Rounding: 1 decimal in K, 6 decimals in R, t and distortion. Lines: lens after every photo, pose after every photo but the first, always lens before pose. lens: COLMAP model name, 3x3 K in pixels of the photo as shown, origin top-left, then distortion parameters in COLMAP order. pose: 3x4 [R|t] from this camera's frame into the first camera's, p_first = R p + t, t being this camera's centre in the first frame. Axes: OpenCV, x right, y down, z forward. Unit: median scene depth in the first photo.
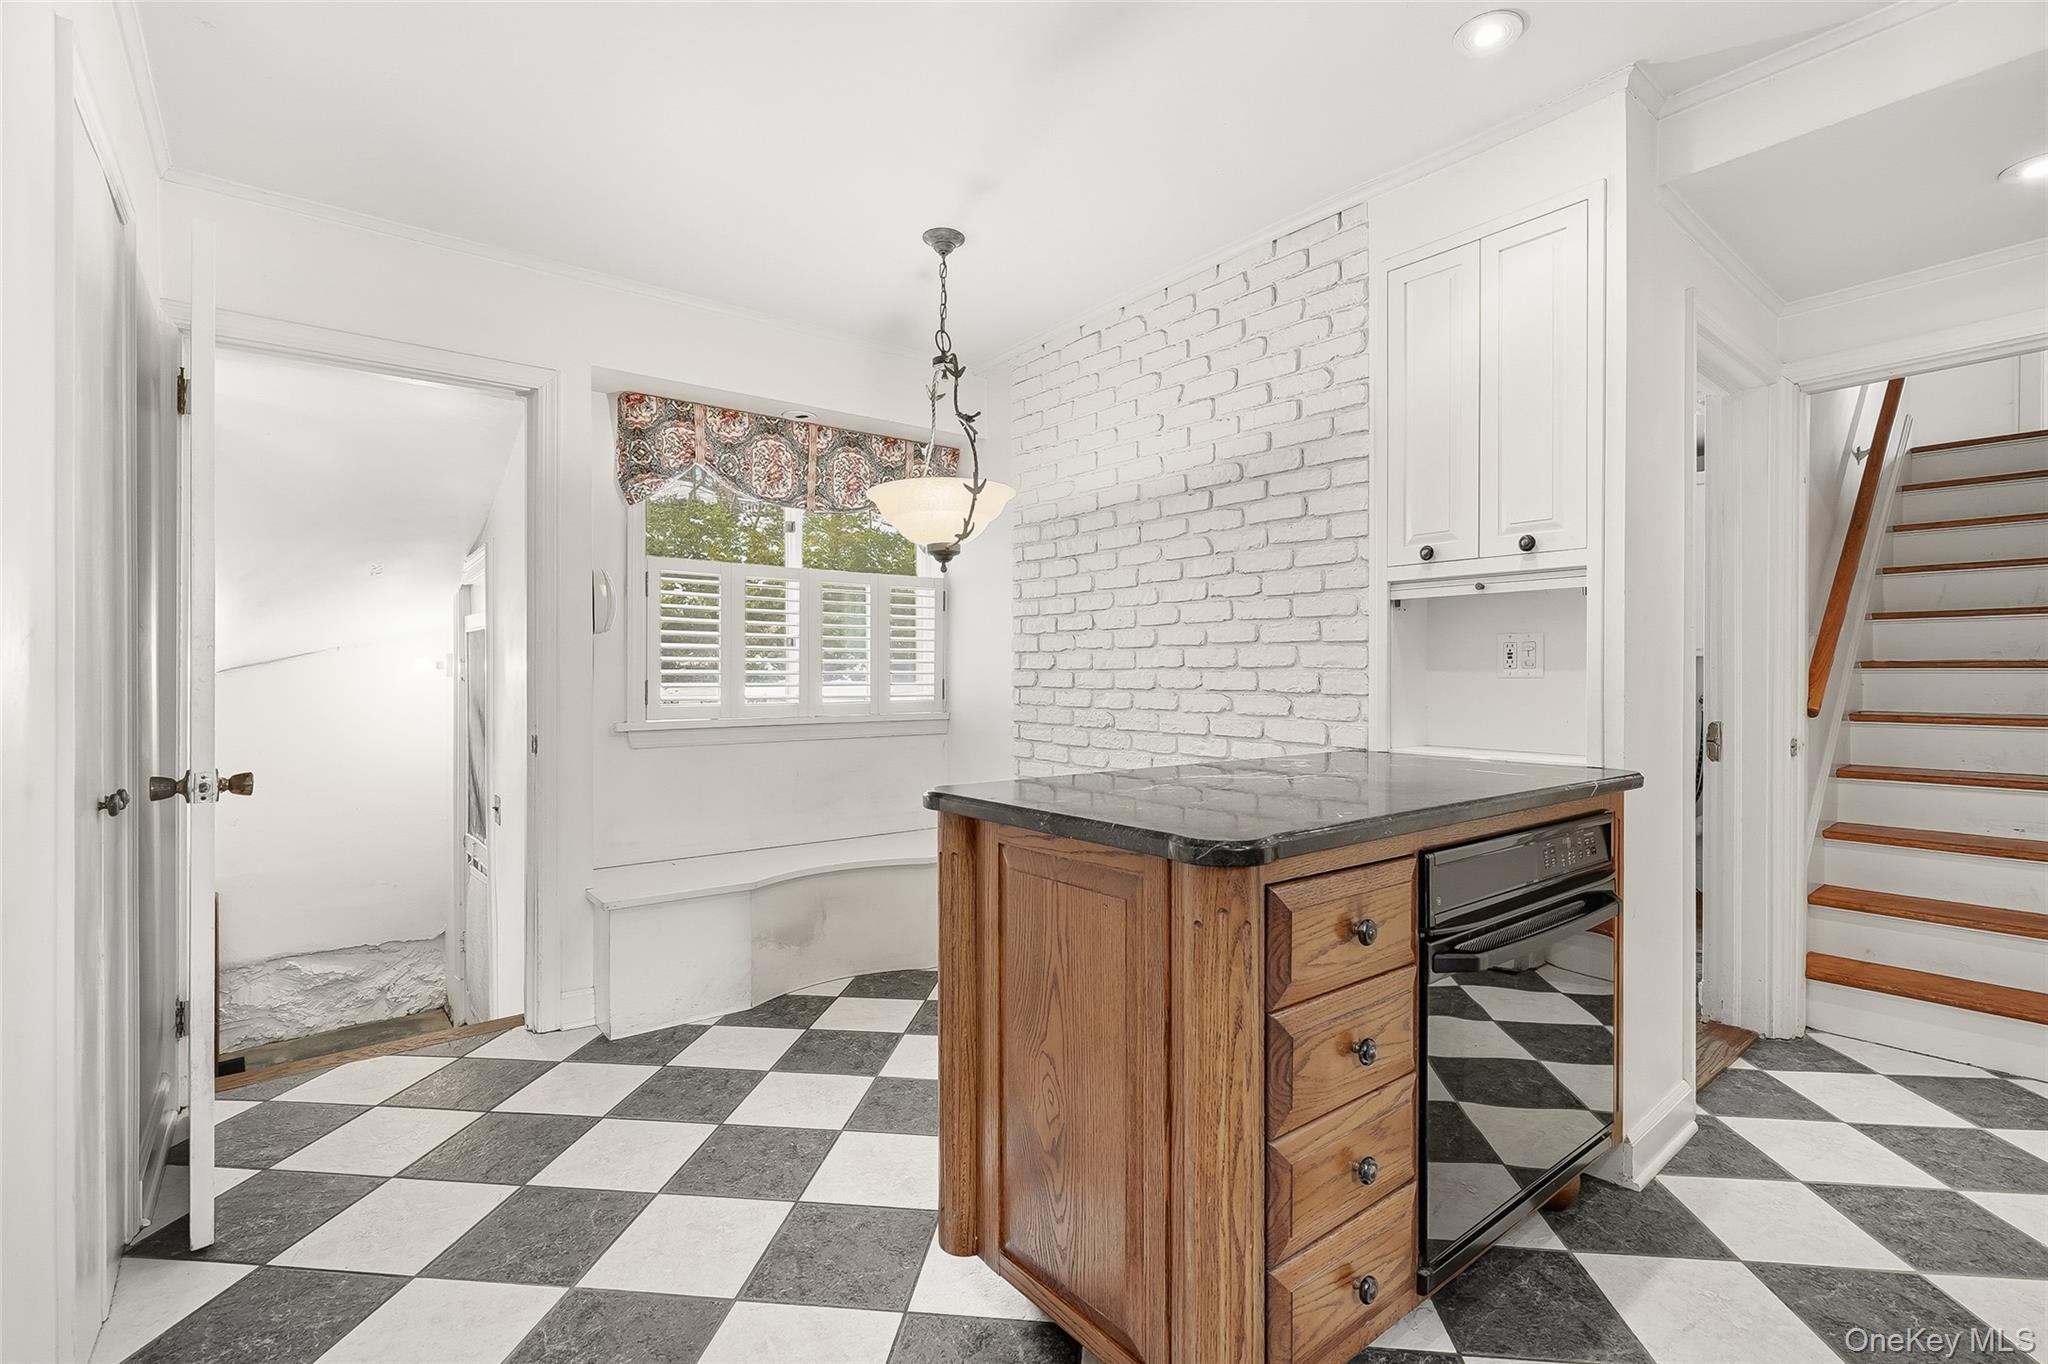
lens RADIAL K [[941.8, 0, 1022.0], [0, 941.8, 677.0], [0, 0, 1]] dist [-0.007924, 0.003137]
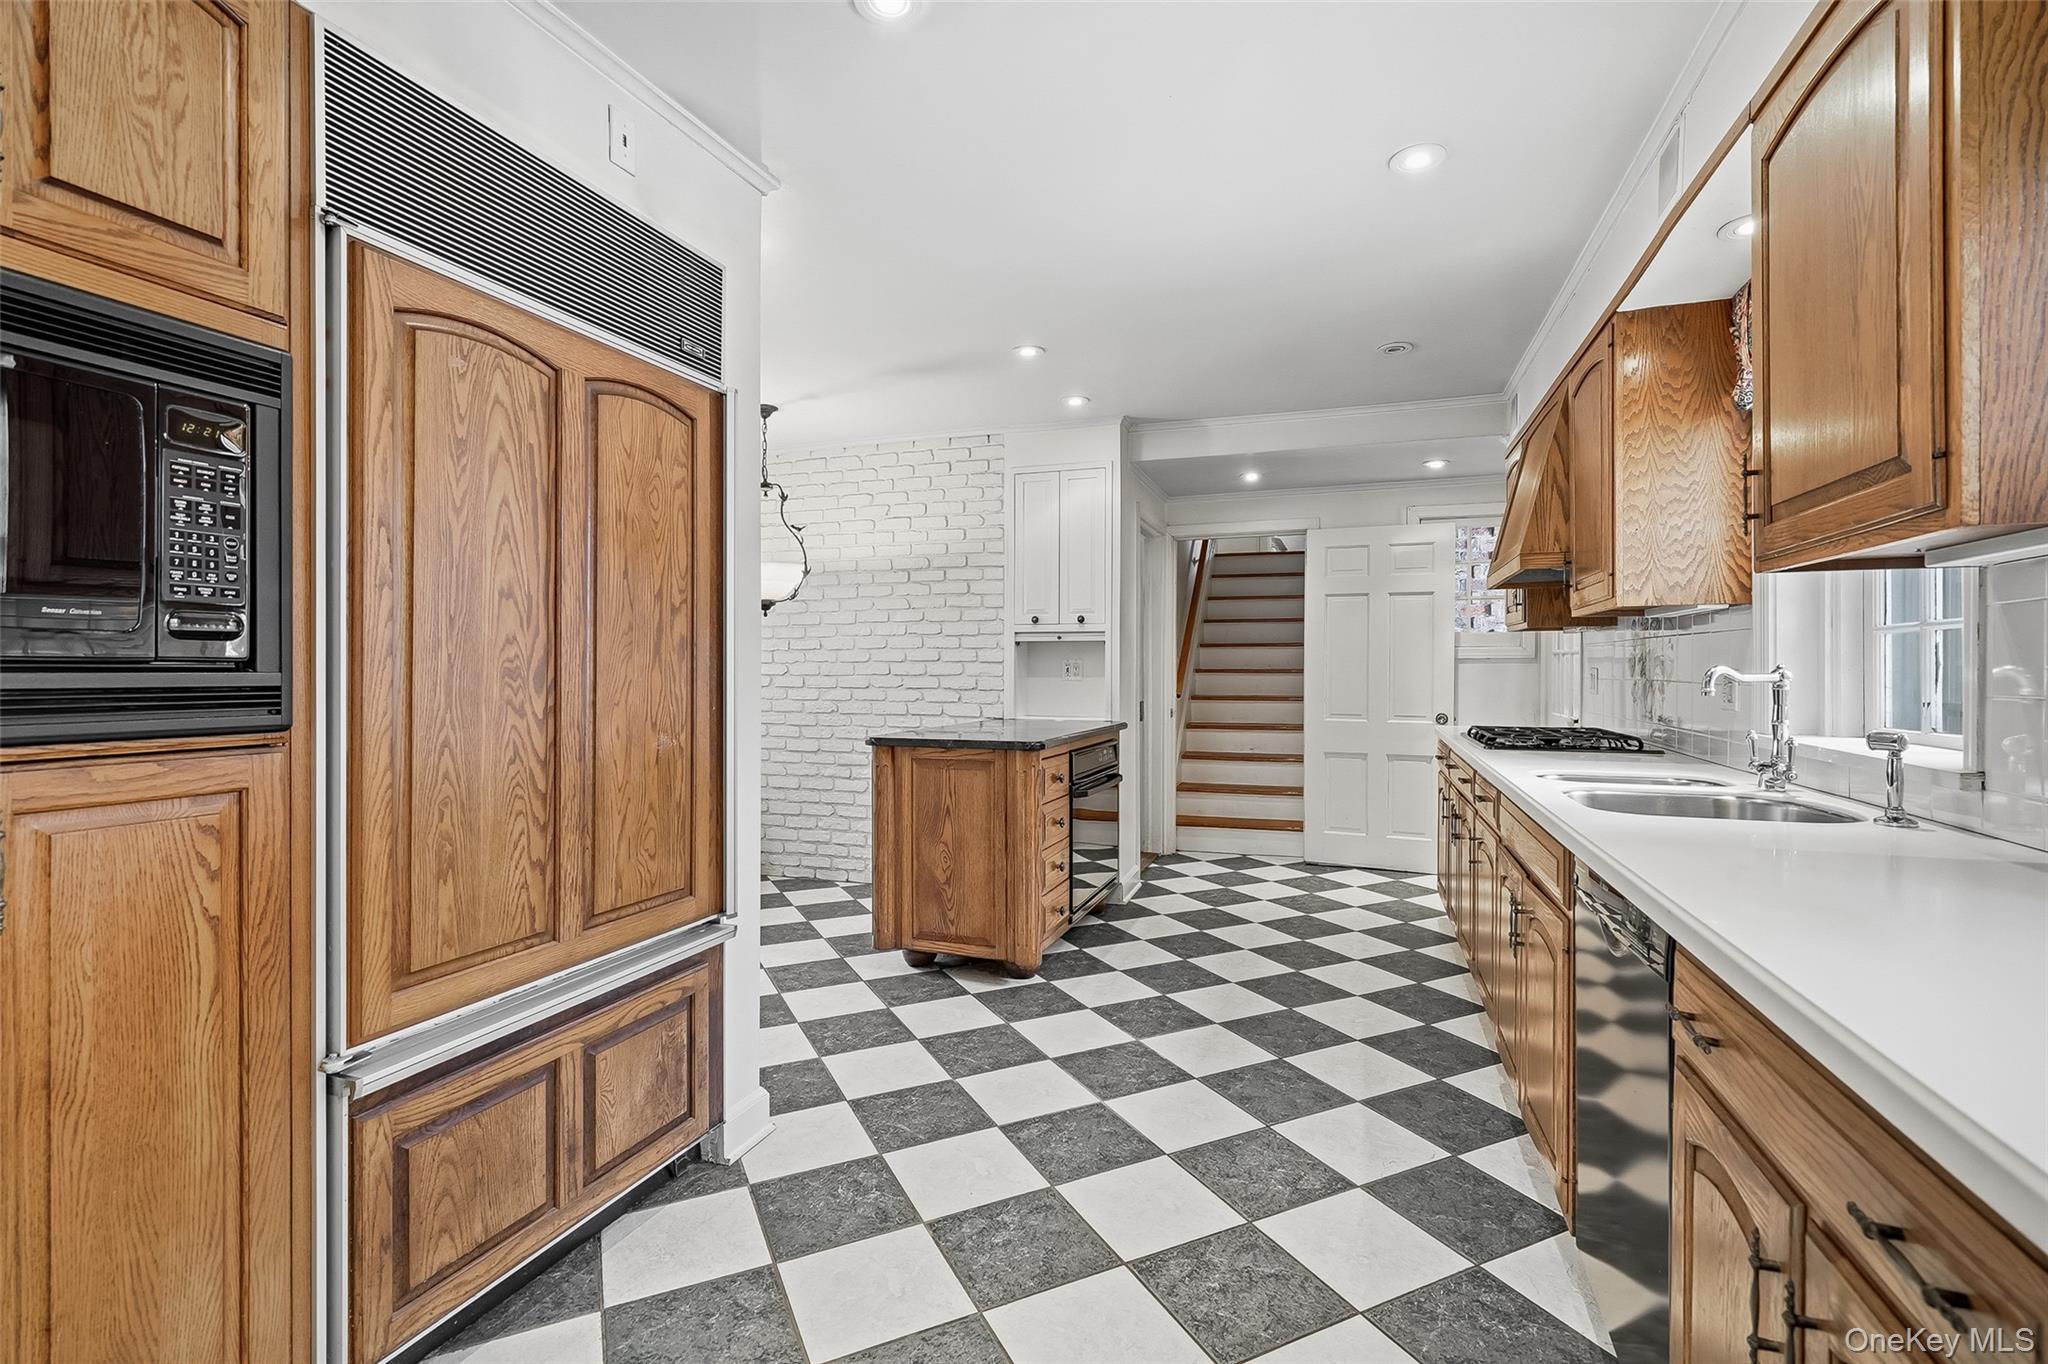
lens RADIAL K [[941.8, 0, 1026.5], [0, 941.8, 672.8], [0, 0, 1]] dist [-0.007924, 0.003137]
pose [[0.848301, -0.002560, 0.529508, -0.577014], [0.001345, 0.999996, 0.002680, -0.019785], [-0.529513, -0.001561, 0.848300, -0.622547]]
